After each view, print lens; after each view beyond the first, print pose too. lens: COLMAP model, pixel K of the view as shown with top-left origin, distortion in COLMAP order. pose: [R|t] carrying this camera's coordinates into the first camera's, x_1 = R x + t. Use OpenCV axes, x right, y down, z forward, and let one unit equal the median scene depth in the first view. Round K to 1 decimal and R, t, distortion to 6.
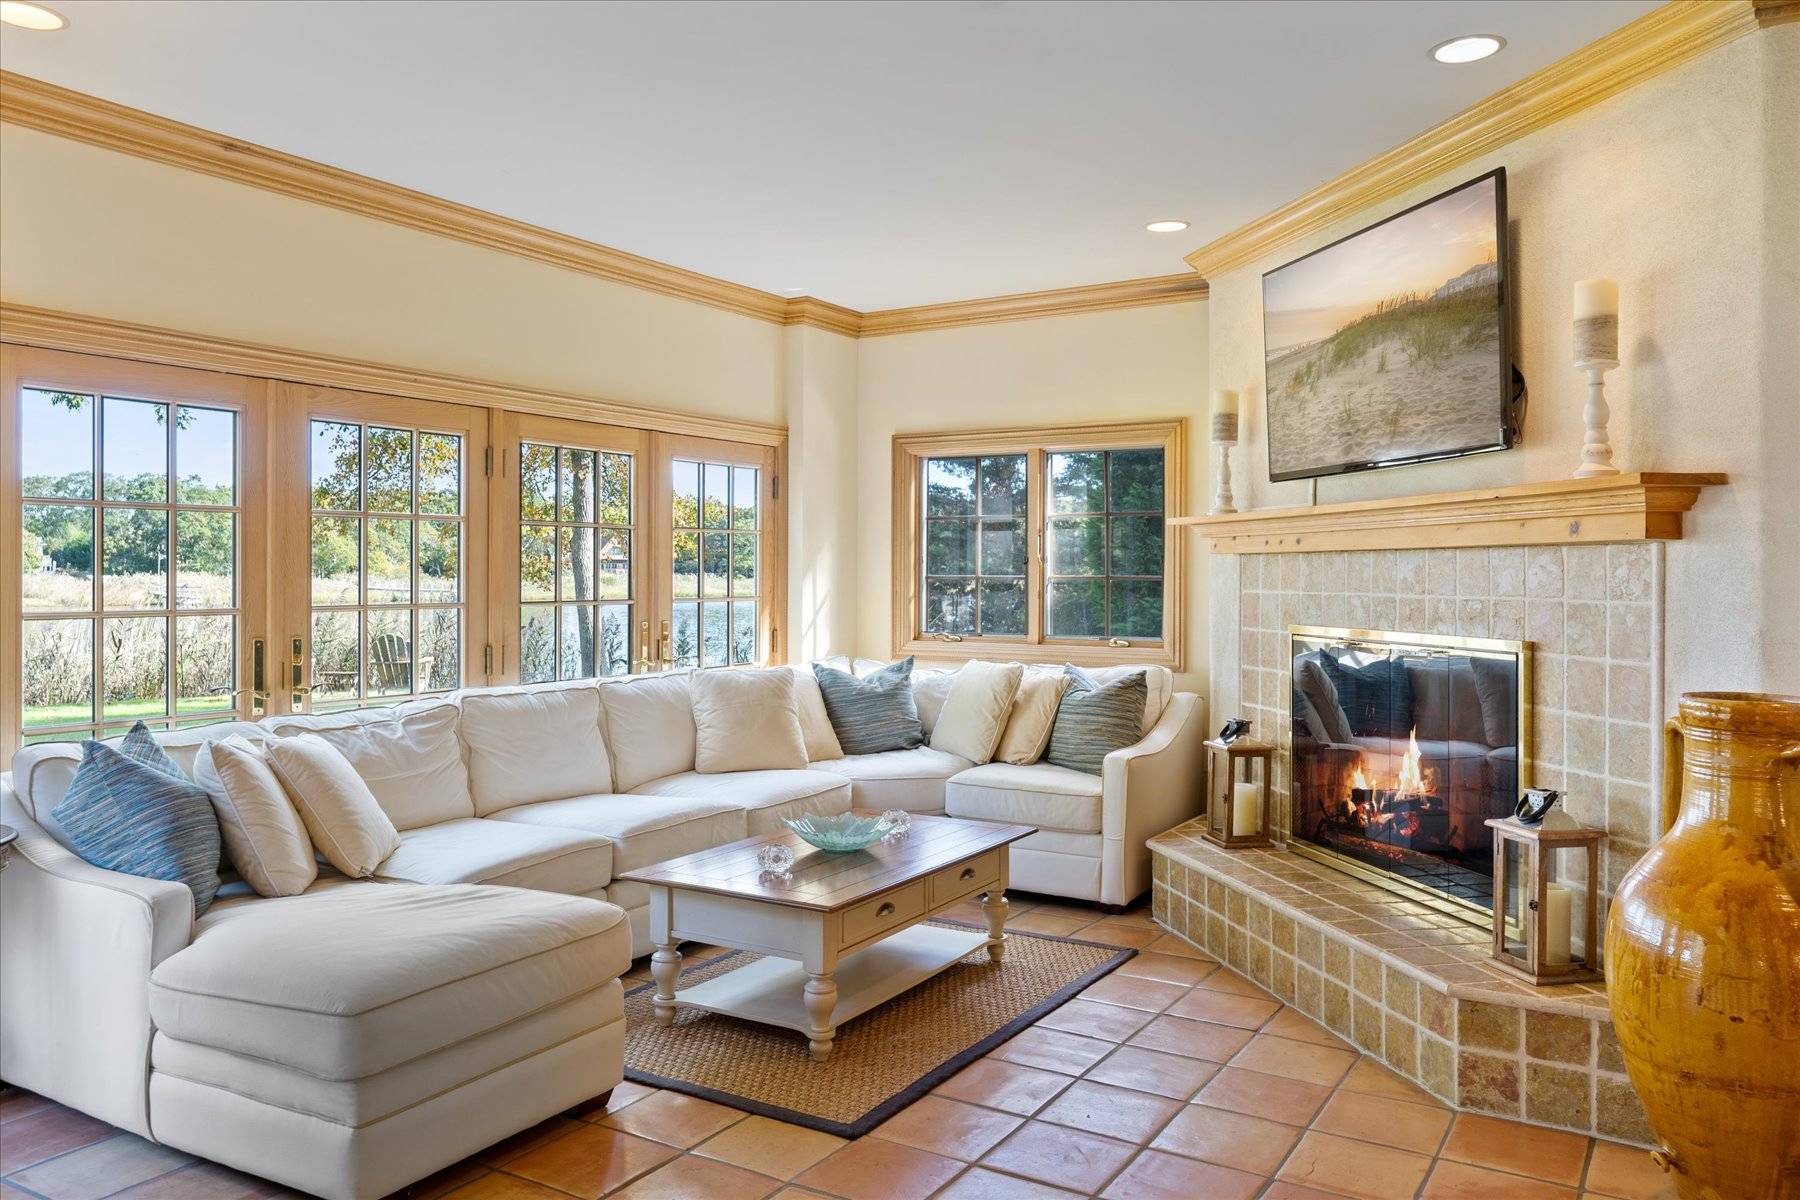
lens RADIAL K [[1317.5, 0, 900.6], [0, 1317.5, 591.8], [0, 0, 1]] dist [0.006048, 0.000383]
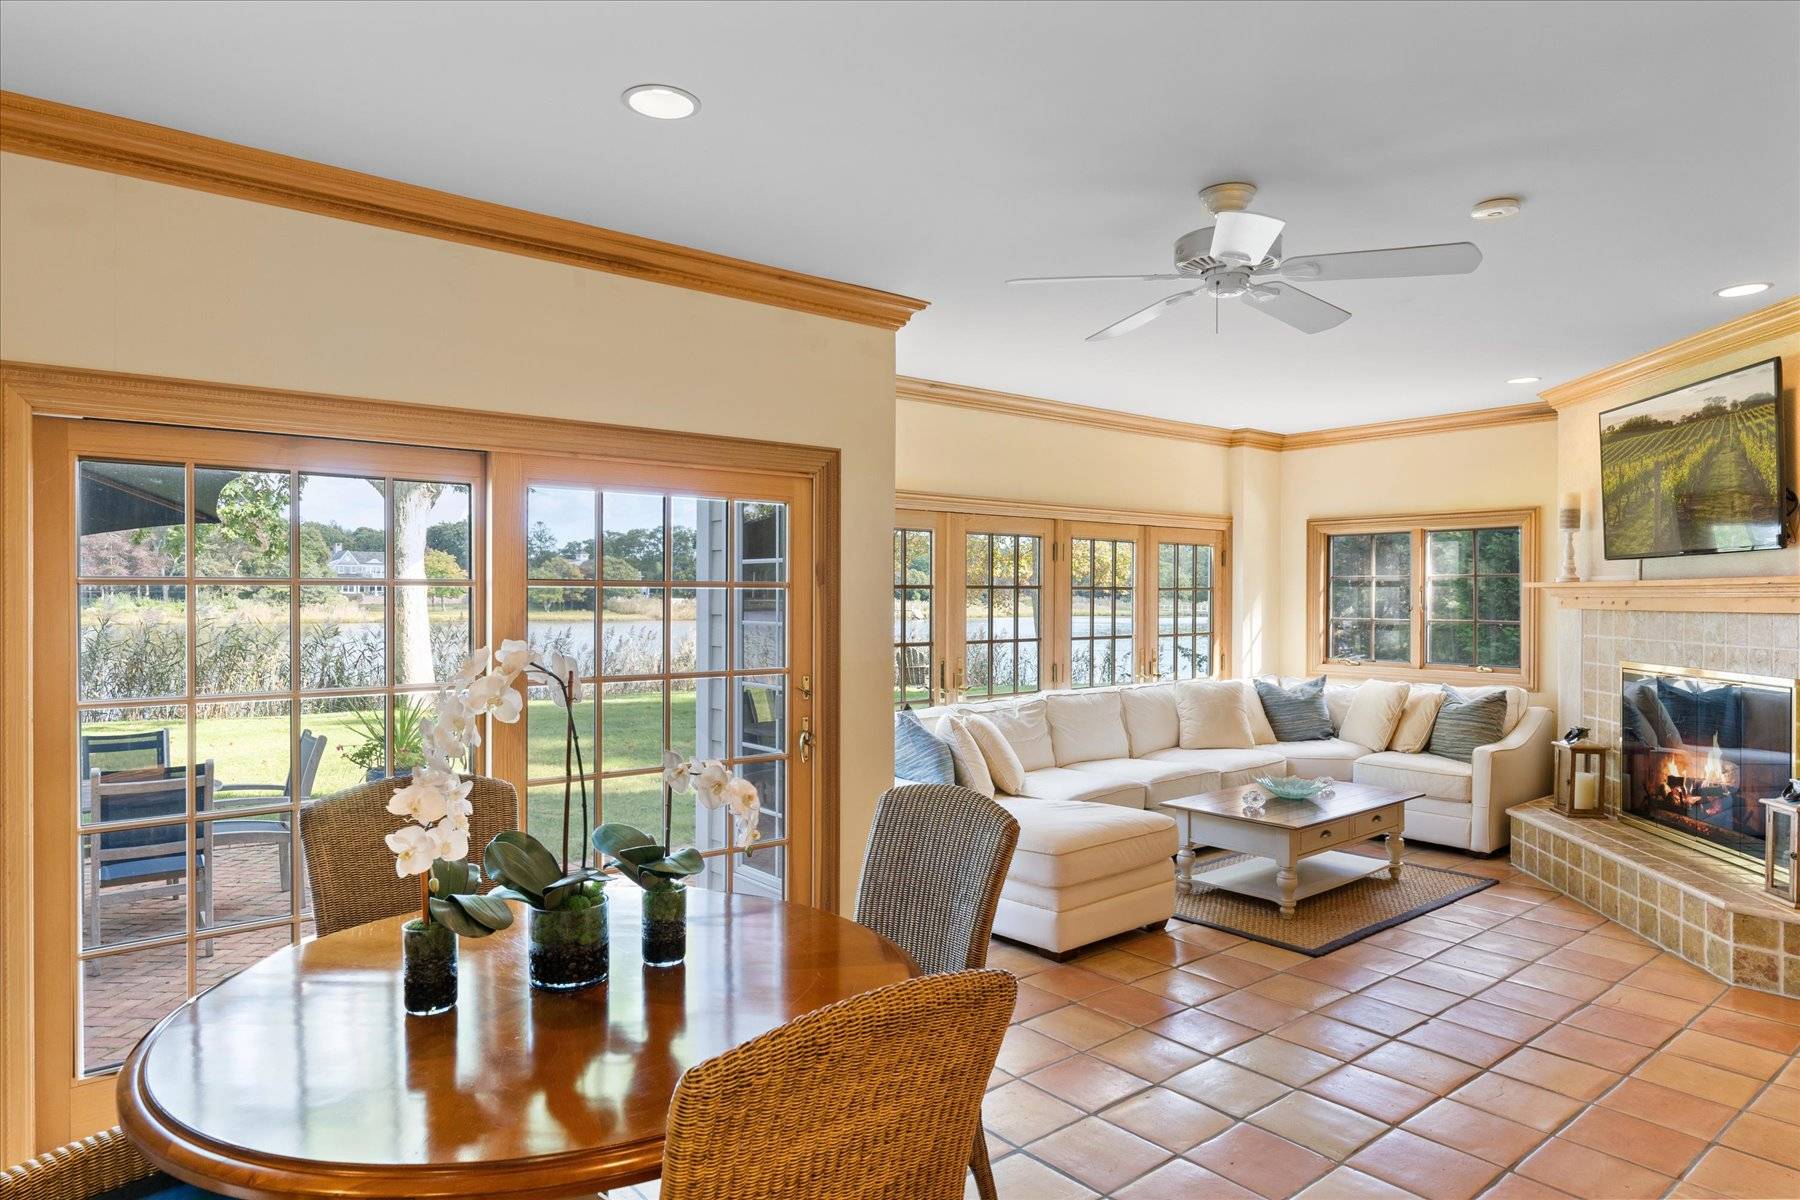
lens RADIAL K [[1091.5, 0, 899.5], [0, 1091.5, 604.0], [0, 0, 1]] dist [-0.000400, 0.001337]
pose [[0.947571, 0.002584, -0.319535, -0.067796], [-0.003876, 0.999987, -0.003410, -0.031654], [0.319521, 0.004469, 0.947568, -0.381483]]
